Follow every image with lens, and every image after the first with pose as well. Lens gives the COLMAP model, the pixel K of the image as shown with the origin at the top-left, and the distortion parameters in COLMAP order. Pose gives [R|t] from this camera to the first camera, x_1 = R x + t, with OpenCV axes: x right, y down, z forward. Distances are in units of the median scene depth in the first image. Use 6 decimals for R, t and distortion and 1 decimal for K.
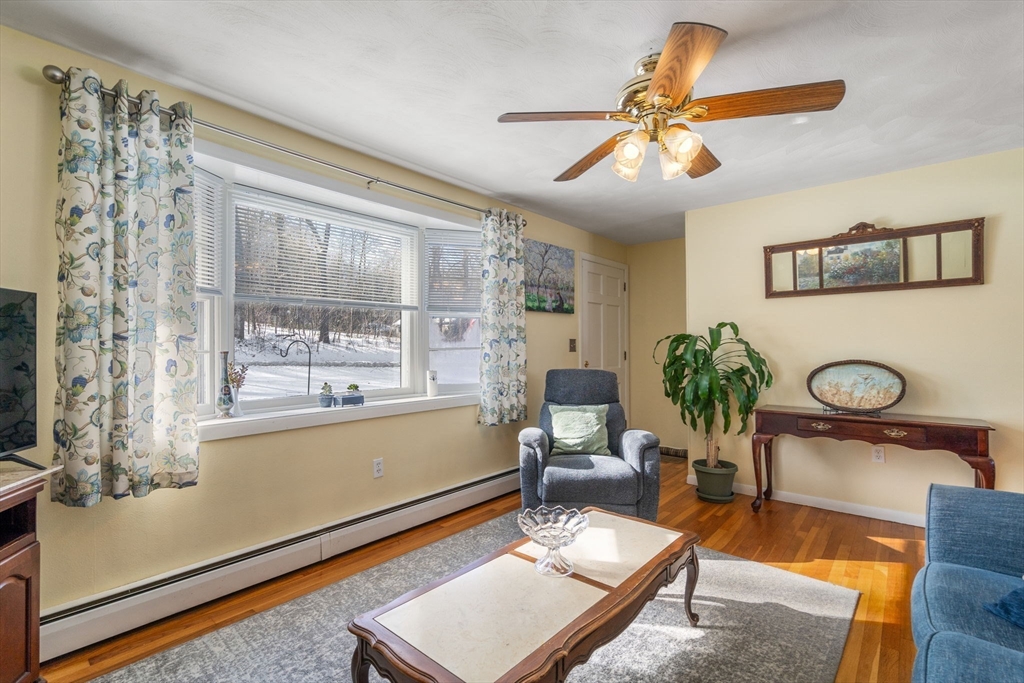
lens RADIAL K [[470.5, 0, 513.1], [0, 470.5, 342.2], [0, 0, 1]] dist [-0.004145, 0.001132]
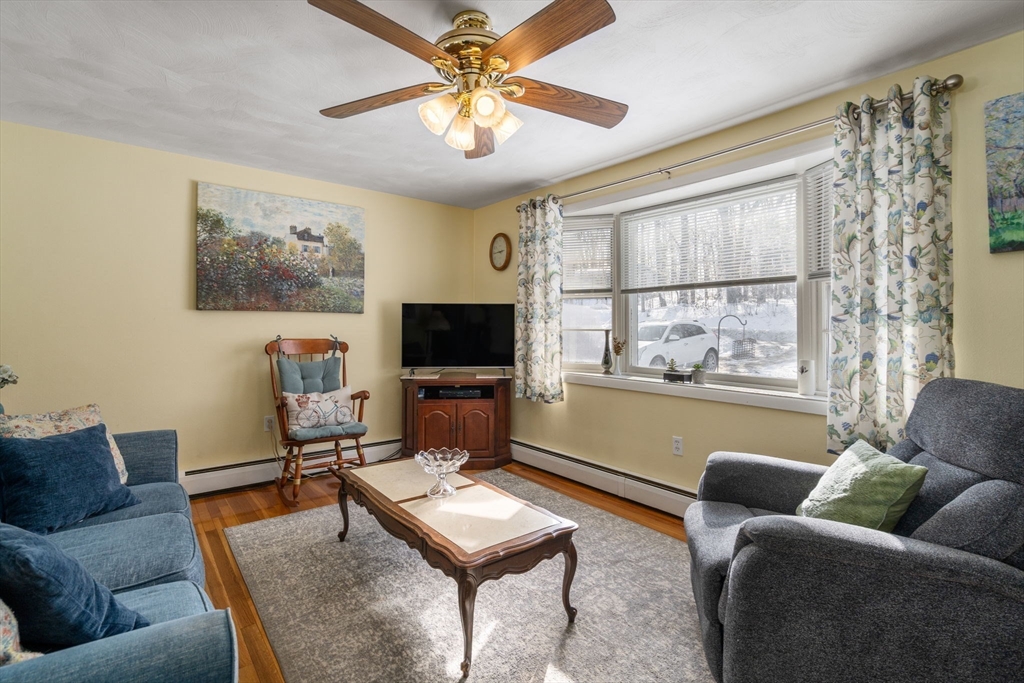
lens RADIAL K [[470.5, 0, 513.2], [0, 470.5, 331.6], [0, 0, 1]] dist [-0.004145, 0.001132]
pose [[-0.177913, 0.006976, -0.984022, 0.959357], [-0.002530, 0.999968, 0.007546, 0.012438], [0.984043, 0.003832, -0.177889, 1.015774]]
